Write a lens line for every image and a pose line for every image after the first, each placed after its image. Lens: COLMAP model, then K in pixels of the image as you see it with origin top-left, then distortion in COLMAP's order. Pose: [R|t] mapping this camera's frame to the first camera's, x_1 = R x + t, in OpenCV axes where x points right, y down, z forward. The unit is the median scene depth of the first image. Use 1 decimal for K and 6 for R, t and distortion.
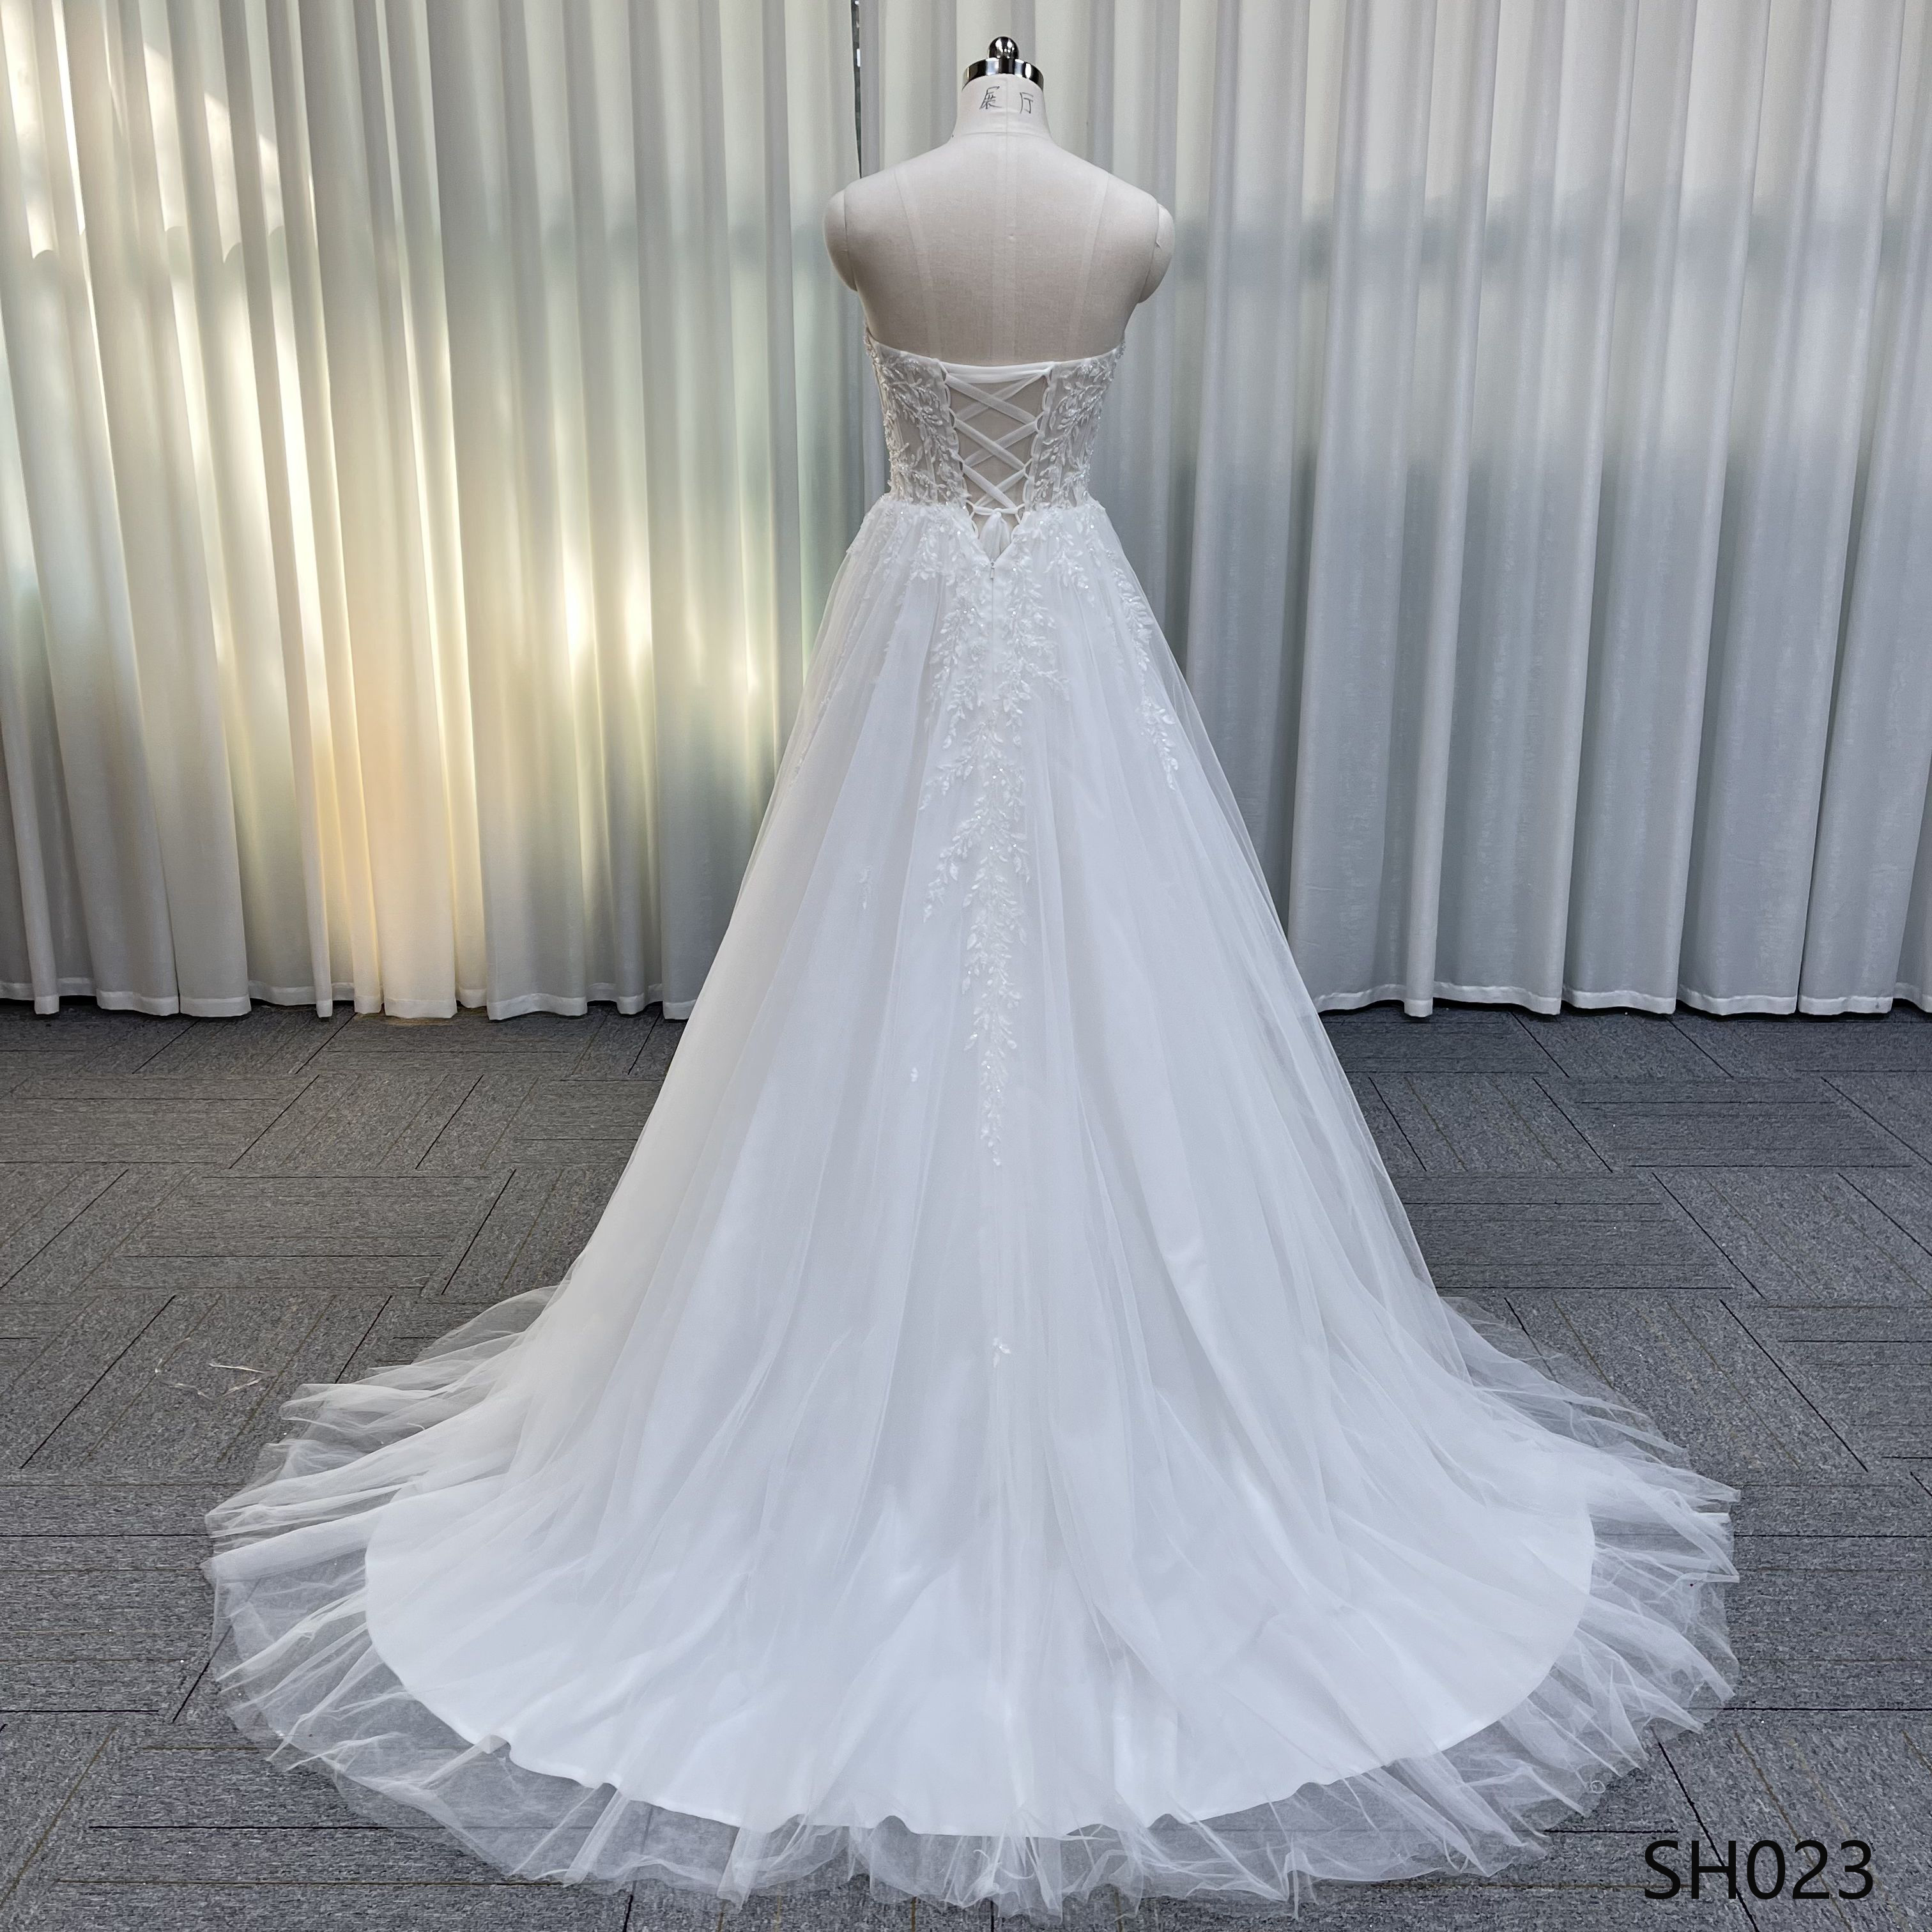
lens RADIAL K [[1958.2, 0, 966.0], [0, 1958.2, 966.0], [0, 0, 1]] dist [0.100880, -0.223481]
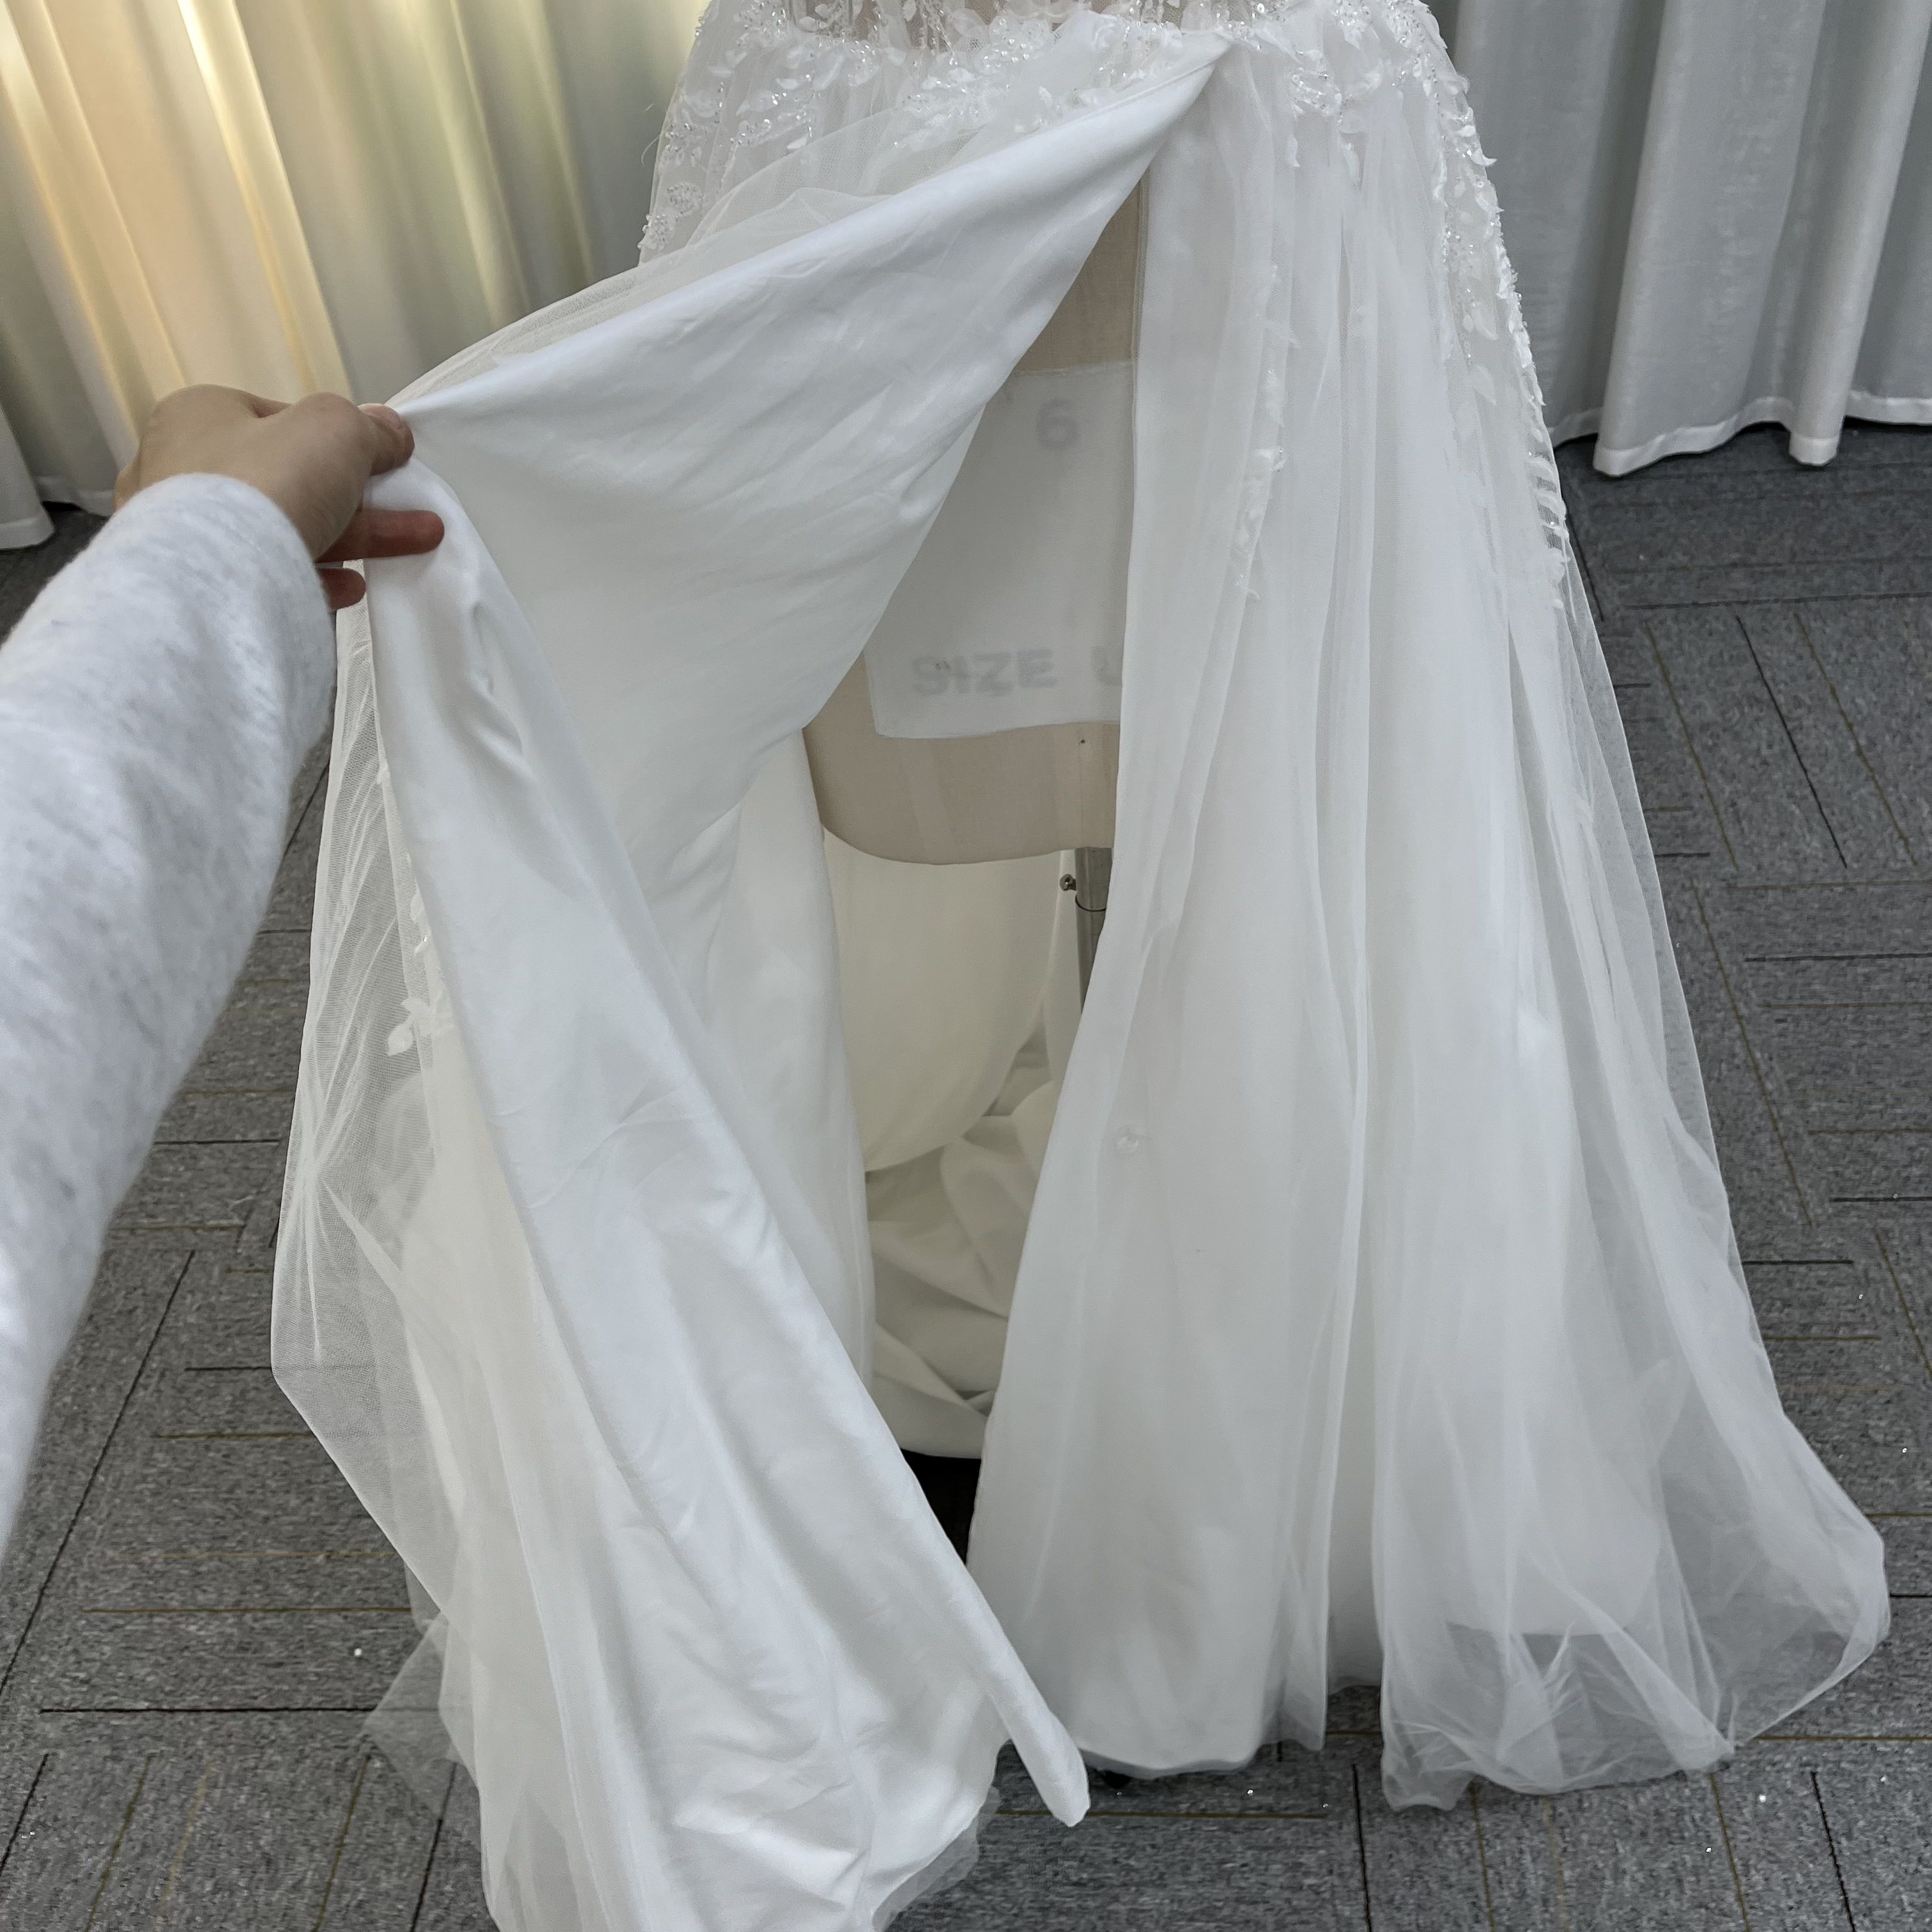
lens RADIAL K [[1991.9, 0, 992.9], [0, 1991.9, 965.8], [0, 0, 1]] dist [0.054167, -0.074996]
pose [[0.996818, -0.033414, -0.072365, 0.016436], [0.061987, 0.895725, 0.440265, -0.237393], [0.050108, -0.443350, 0.894947, 0.619614]]
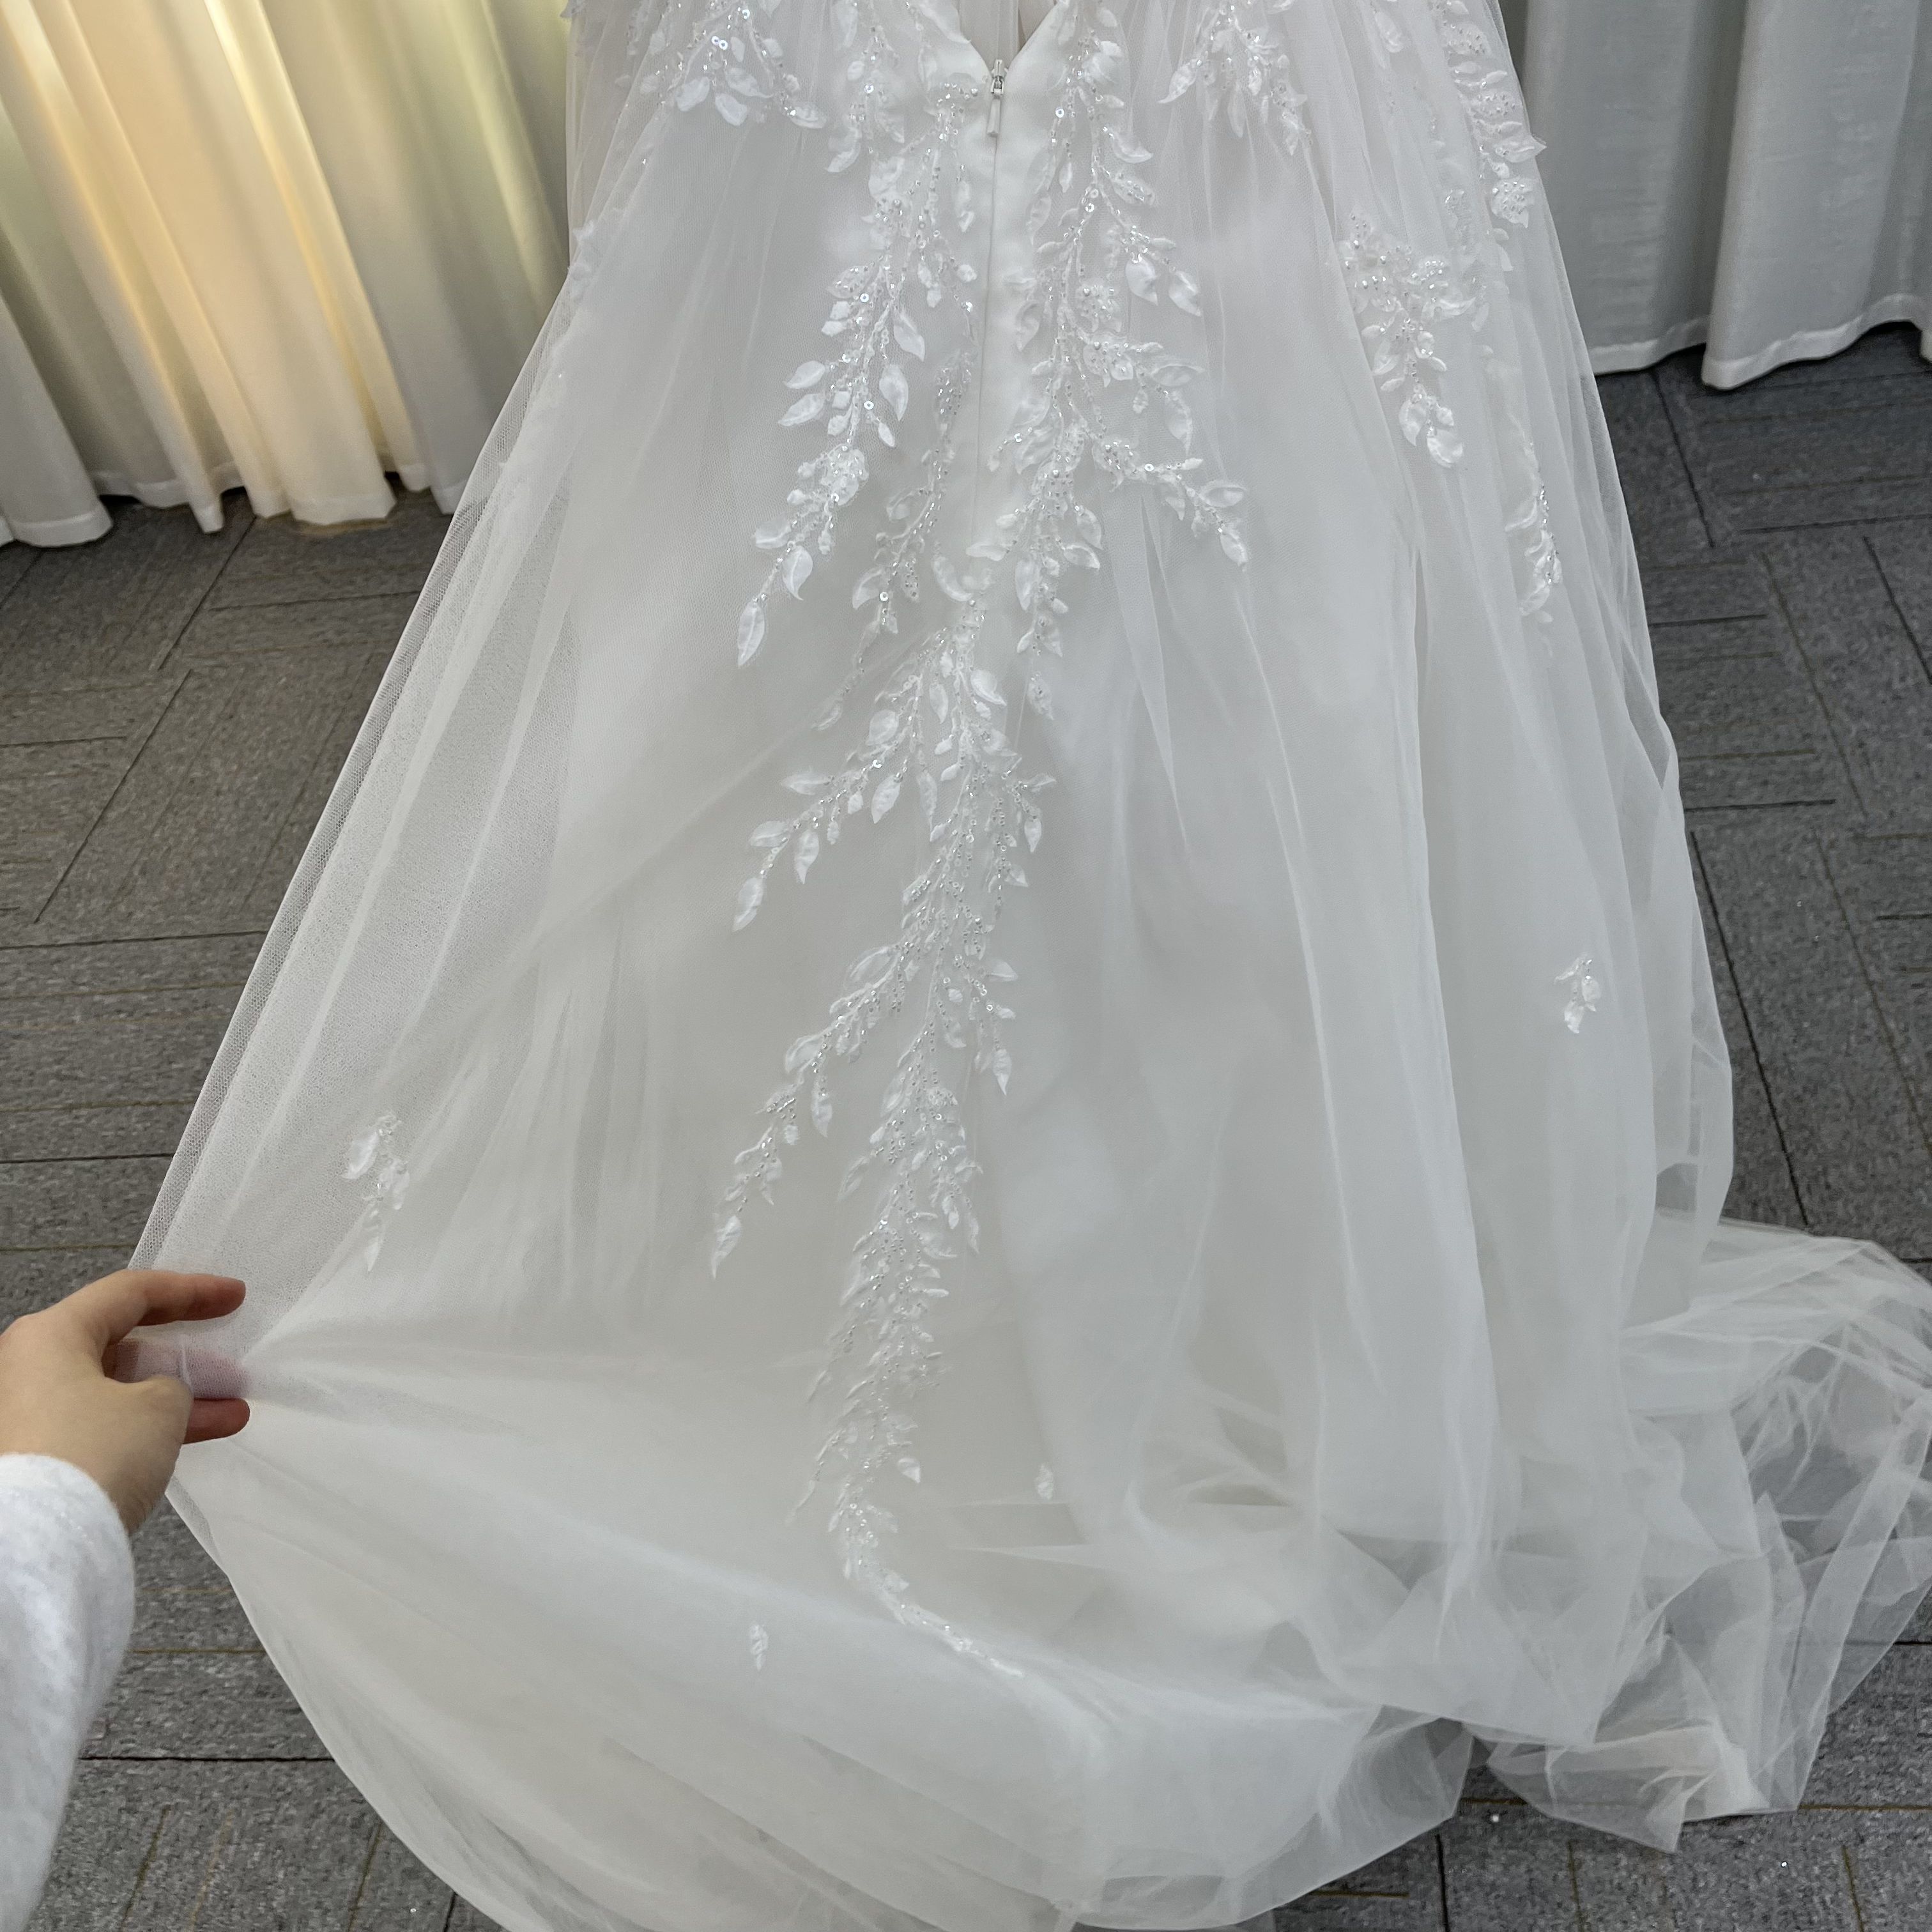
lens RADIAL K [[1938.3, 0, 961.1], [0, 1938.3, 933.3], [0, 0, 1]] dist [0.122378, -0.184307]
pose [[0.985619, -0.058539, -0.158520, 0.047935], [0.124505, 0.885826, 0.447001, -0.223456], [0.114254, -0.460309, 0.880376, 0.690202]]
